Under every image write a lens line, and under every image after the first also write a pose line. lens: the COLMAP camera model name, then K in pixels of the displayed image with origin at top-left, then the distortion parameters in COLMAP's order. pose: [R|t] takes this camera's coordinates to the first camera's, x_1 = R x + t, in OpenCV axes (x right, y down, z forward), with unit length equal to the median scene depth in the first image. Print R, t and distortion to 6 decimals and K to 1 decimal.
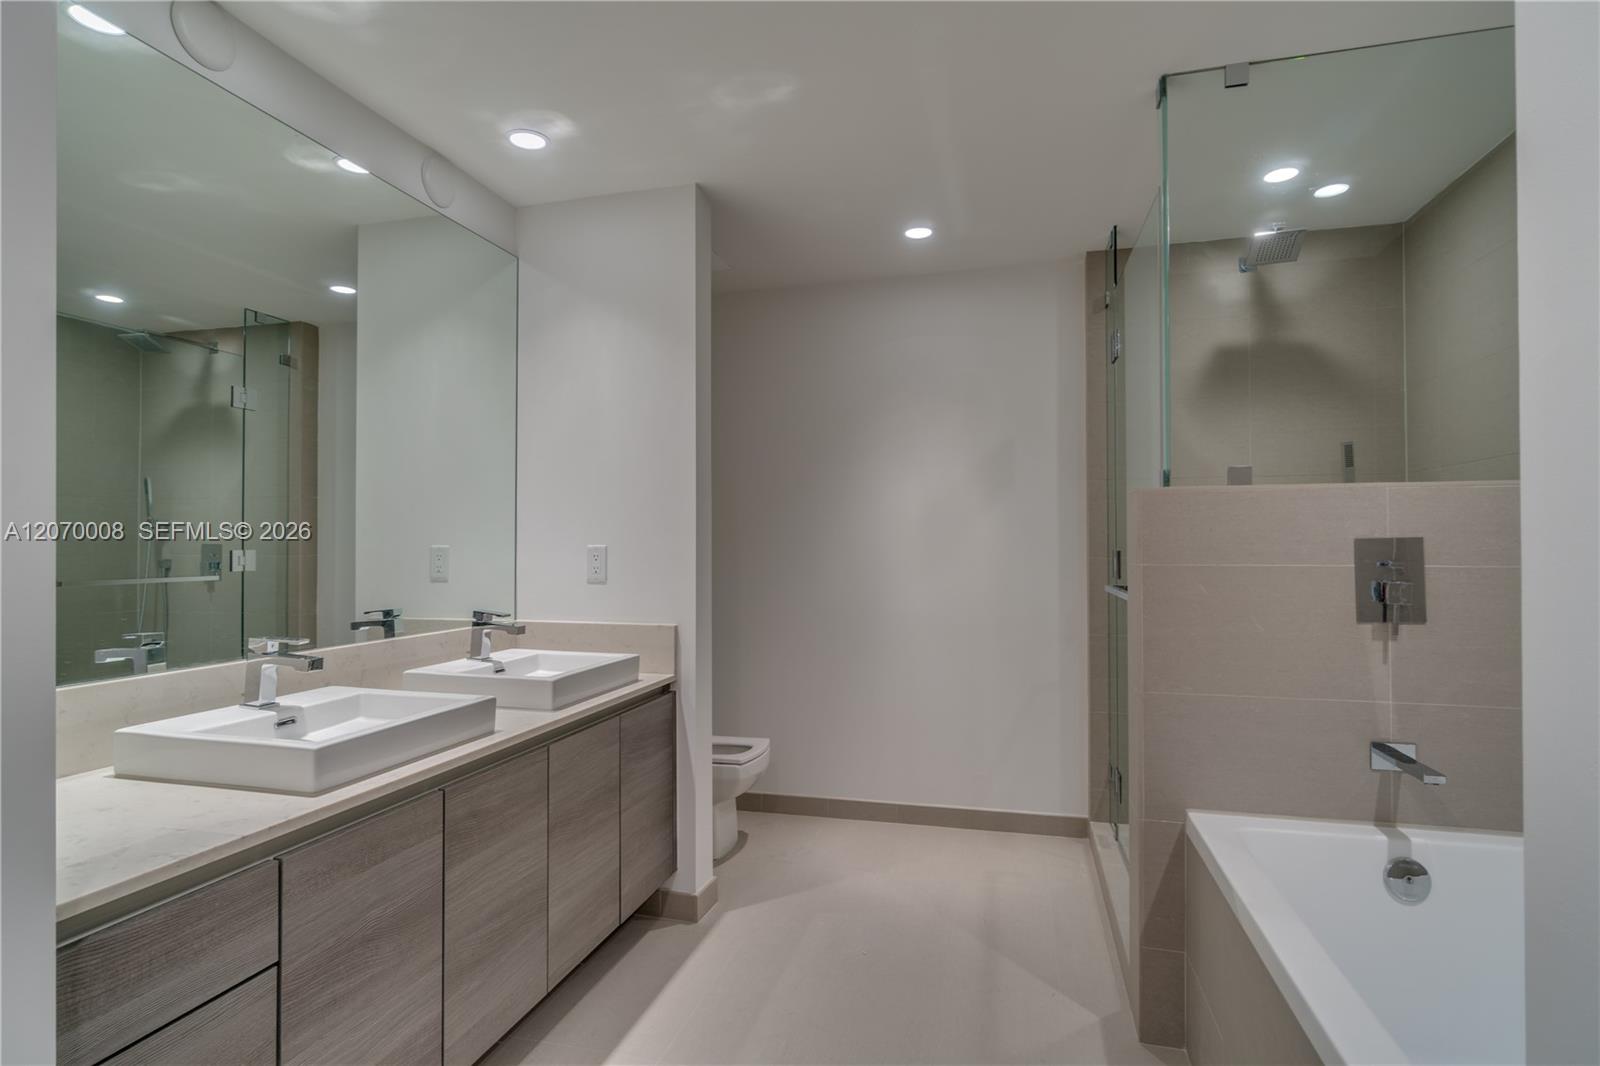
lens RADIAL K [[786.1, 0, 788.5], [0, 786.1, 540.2], [0, 0, 1]] dist [-0.008797, 0.000511]
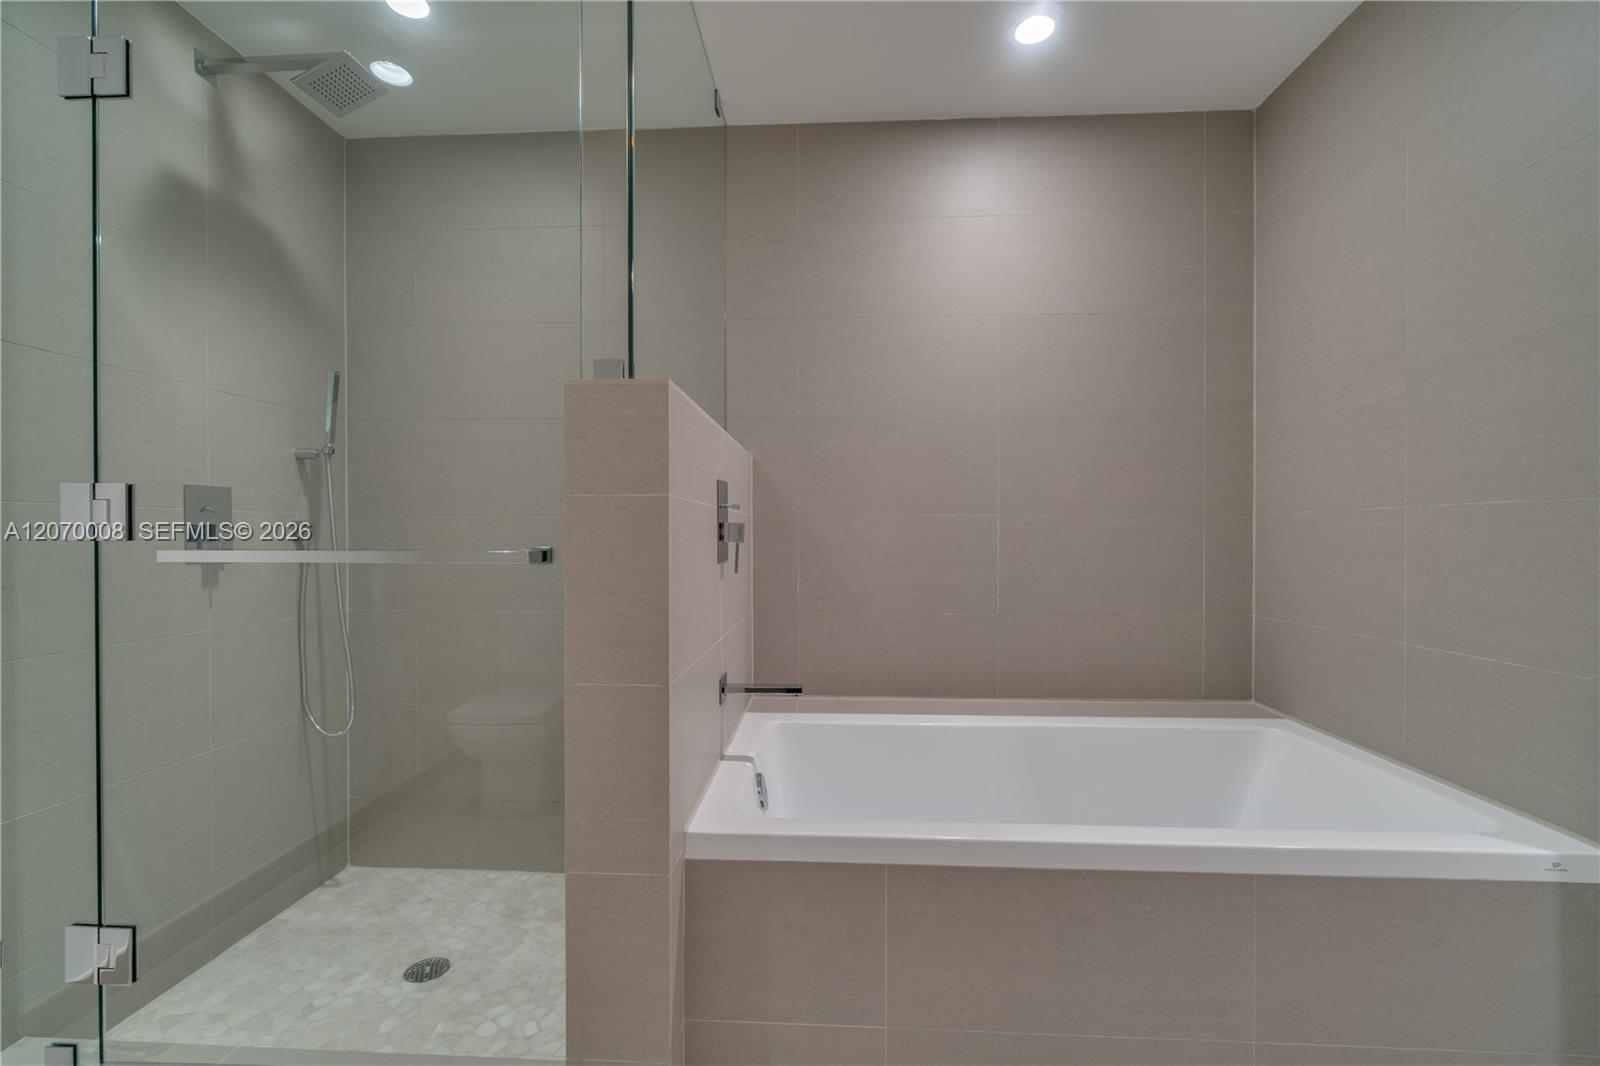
lens RADIAL K [[706.0, 0, 799.8], [0, 706.0, 537.9], [0, 0, 1]] dist [-0.003662, -0.000393]
pose [[-0.193654, -0.006210, 0.981050, -0.168849], [-0.011502, 0.999926, 0.004059, 0.063836], [-0.981003, -0.010498, -0.193711, 1.010161]]
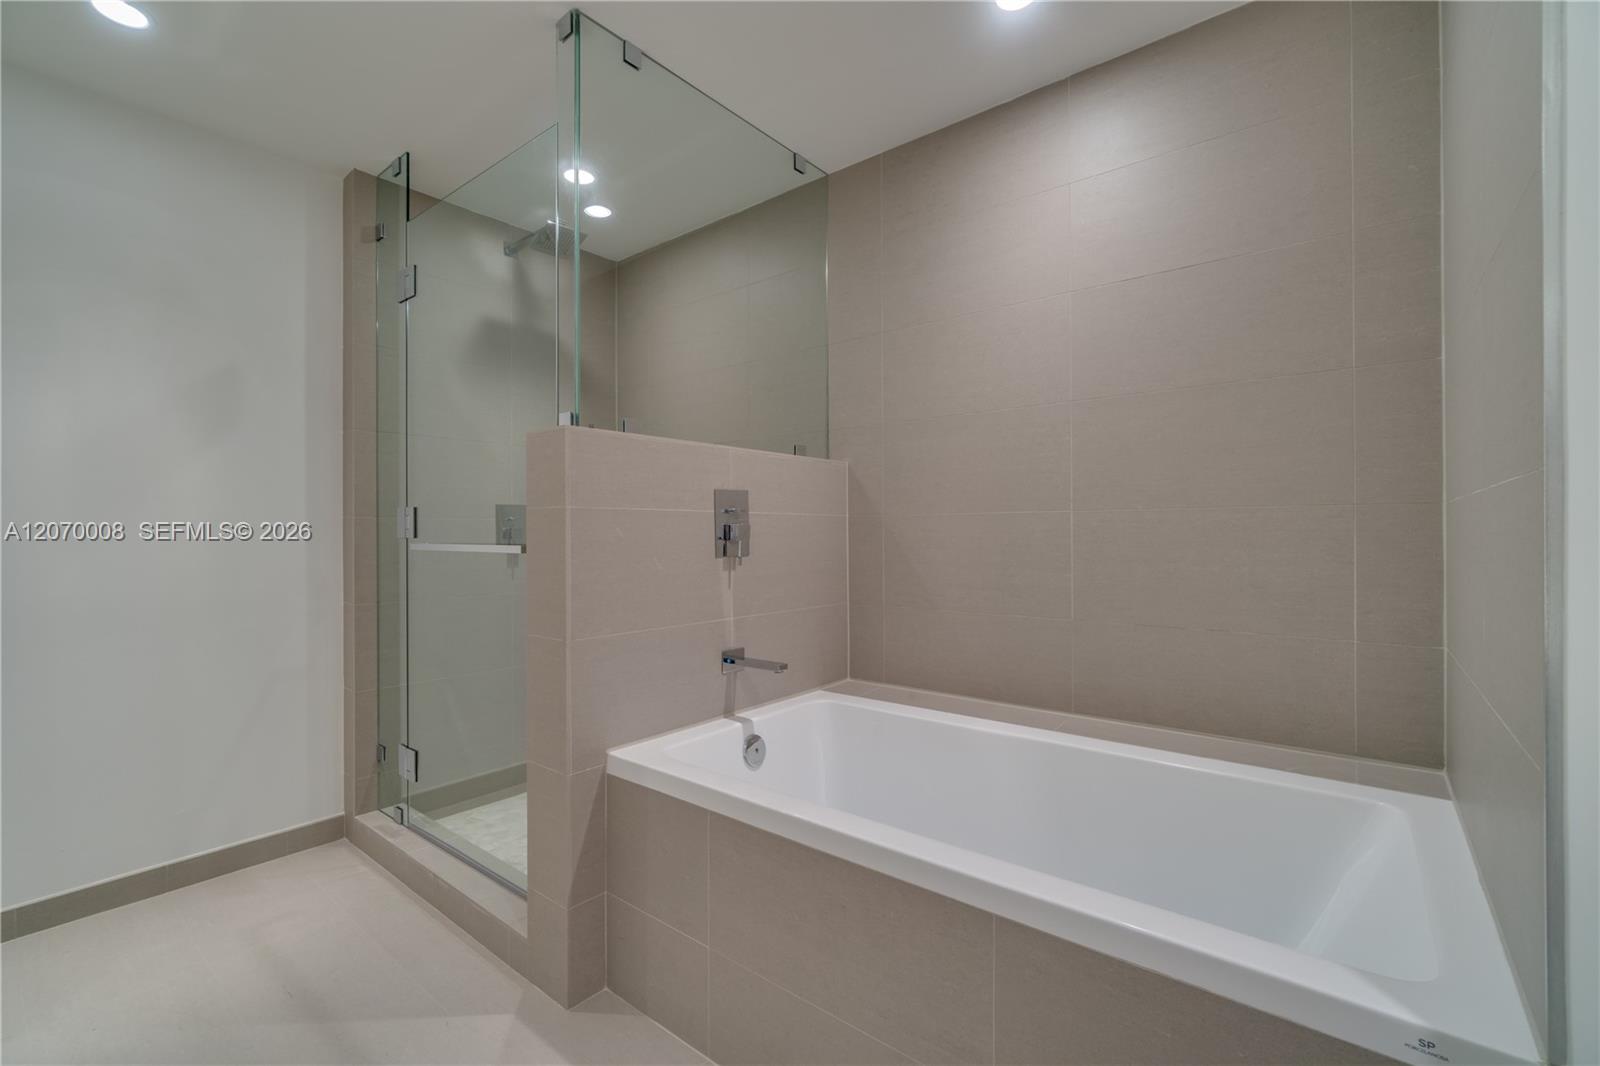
lens RADIAL K [[683.9, 0, 798.3], [0, 683.9, 529.6], [0, 0, 1]] dist [-0.005469, -0.000482]
pose [[0.414204, 0.002670, 0.910180, -0.191015], [-0.006859, 0.999976, 0.000188, 0.057483], [-0.910158, -0.006320, 0.414213, 0.410923]]
